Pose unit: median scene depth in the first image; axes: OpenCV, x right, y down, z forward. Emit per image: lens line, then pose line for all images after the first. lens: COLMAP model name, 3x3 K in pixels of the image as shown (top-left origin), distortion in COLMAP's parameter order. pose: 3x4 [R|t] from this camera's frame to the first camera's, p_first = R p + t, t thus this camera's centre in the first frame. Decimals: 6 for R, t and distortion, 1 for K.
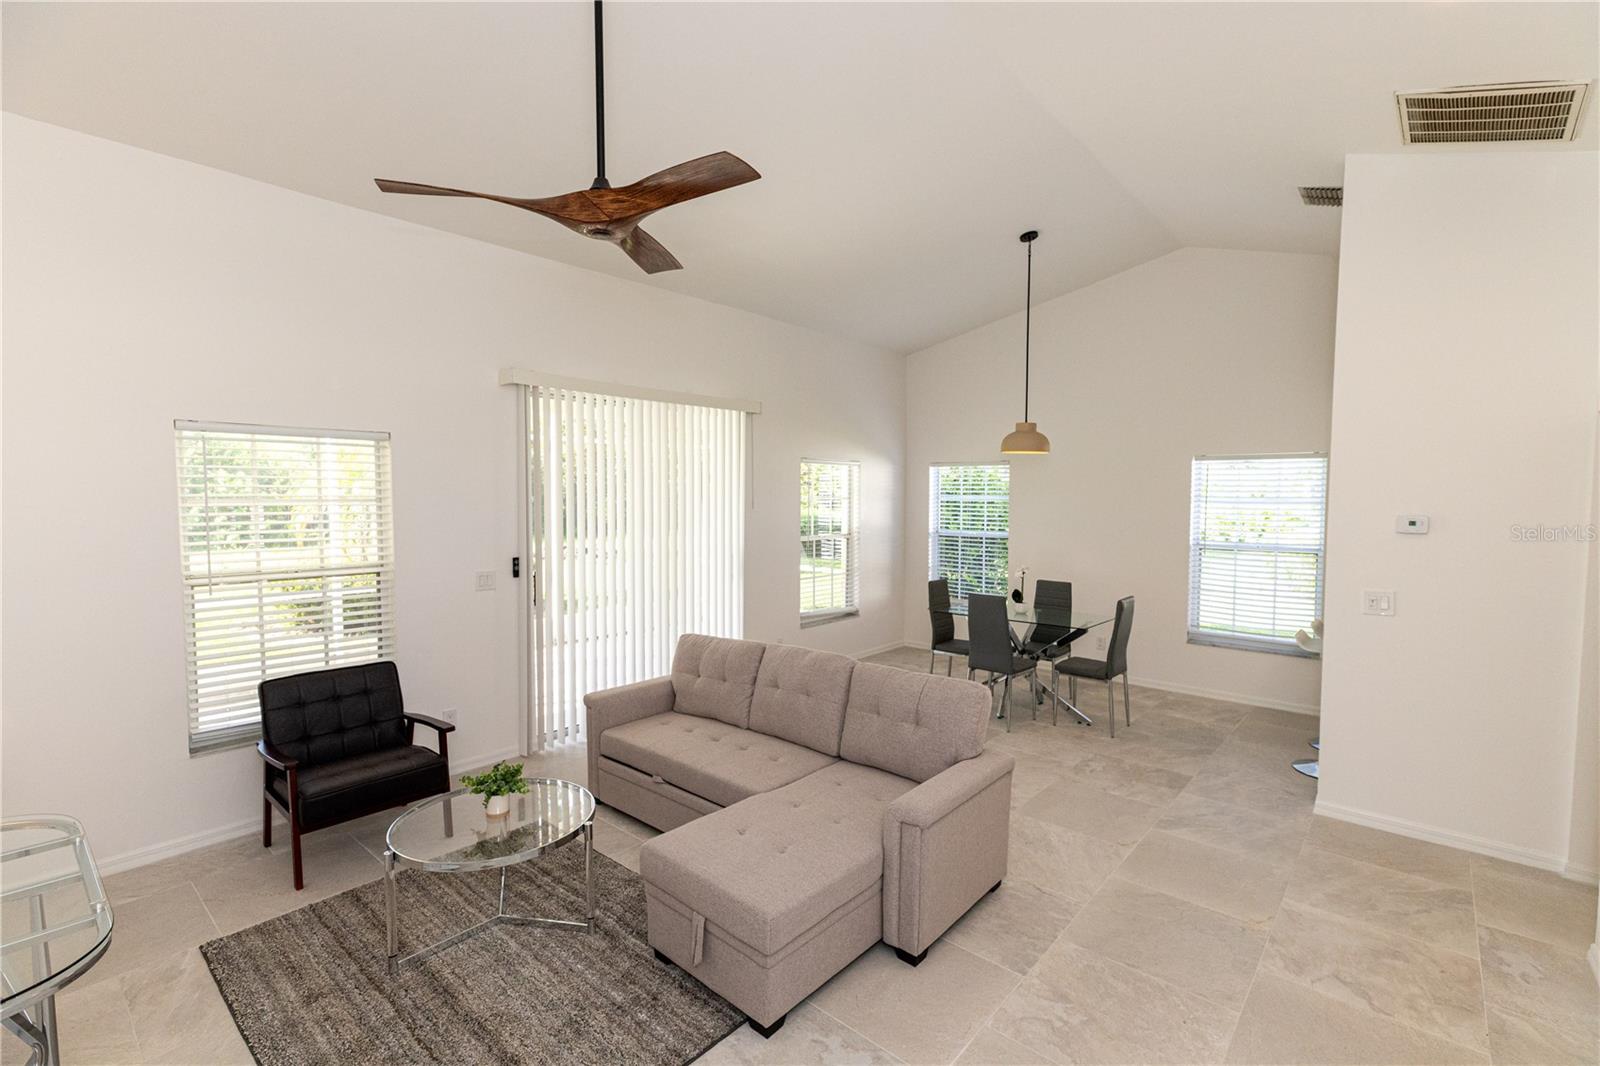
lens RADIAL K [[717.2, 0, 810.3], [0, 717.2, 535.5], [0, 0, 1]] dist [0.016827, -0.000005]
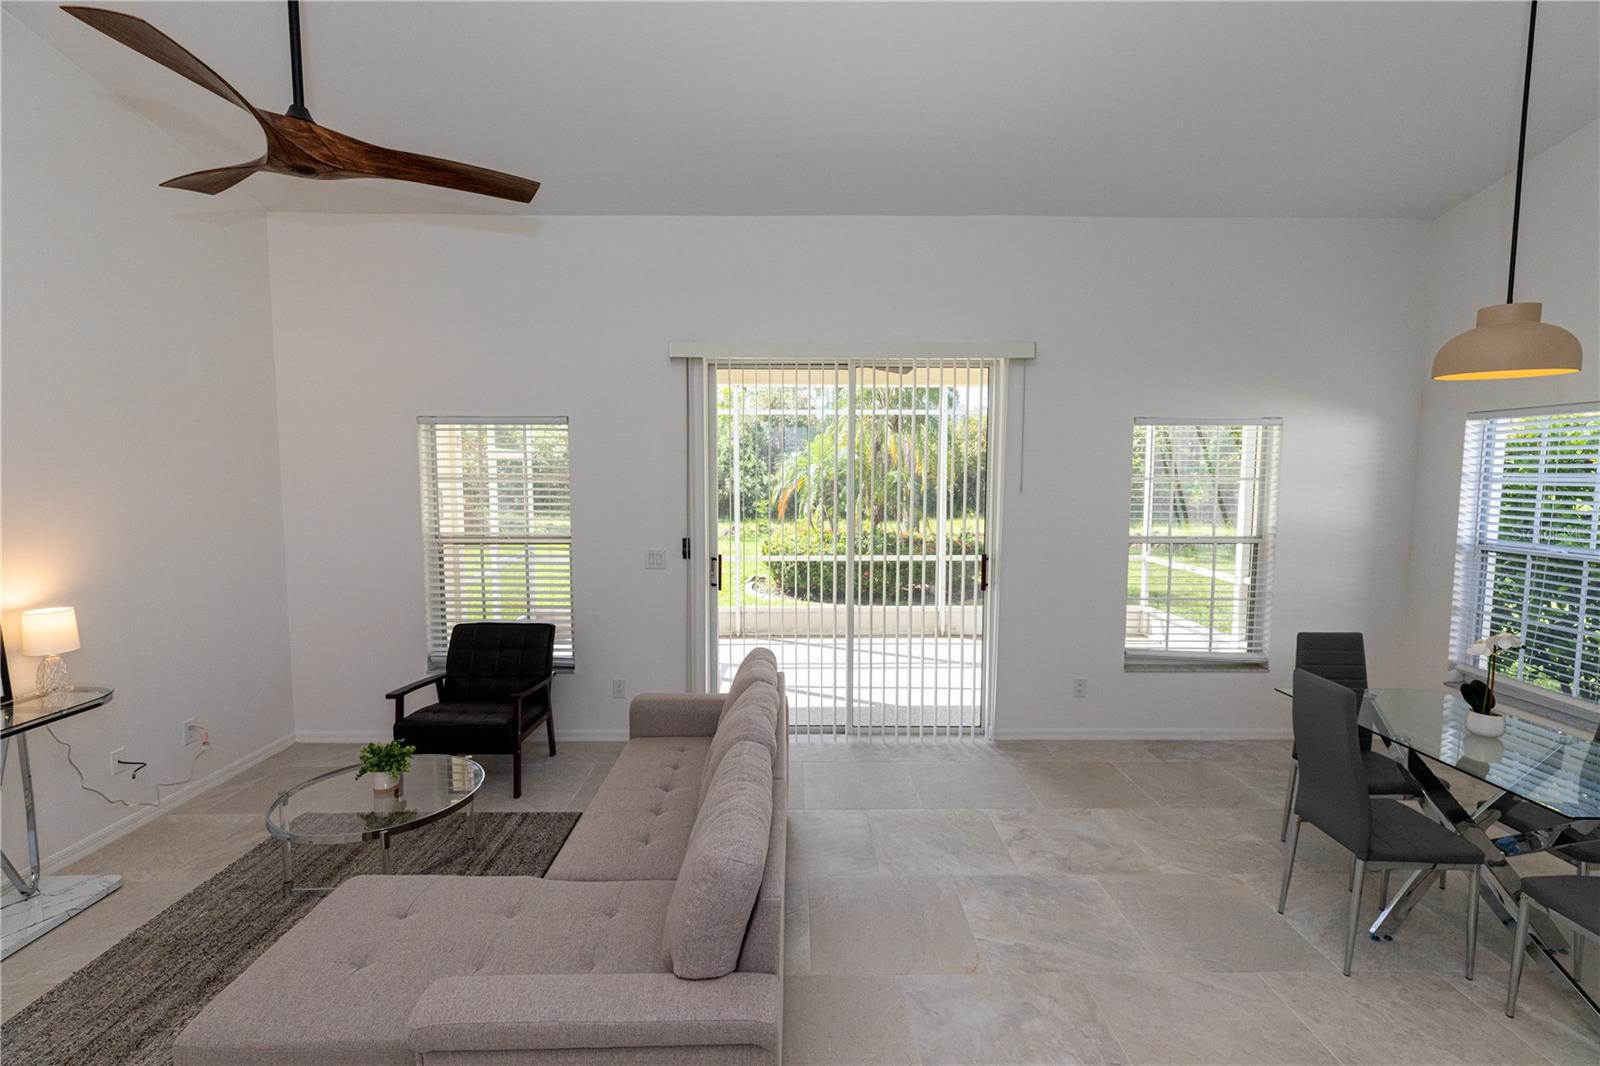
lens RADIAL K [[717.2, 0, 810.3], [0, 717.2, 535.5], [0, 0, 1]] dist [0.016827, -0.000005]
pose [[0.662756, 0.061538, -0.746302, 0.429566], [-0.042639, 0.998102, 0.044434, -0.024005], [0.747620, 0.002373, 0.664122, 0.477947]]
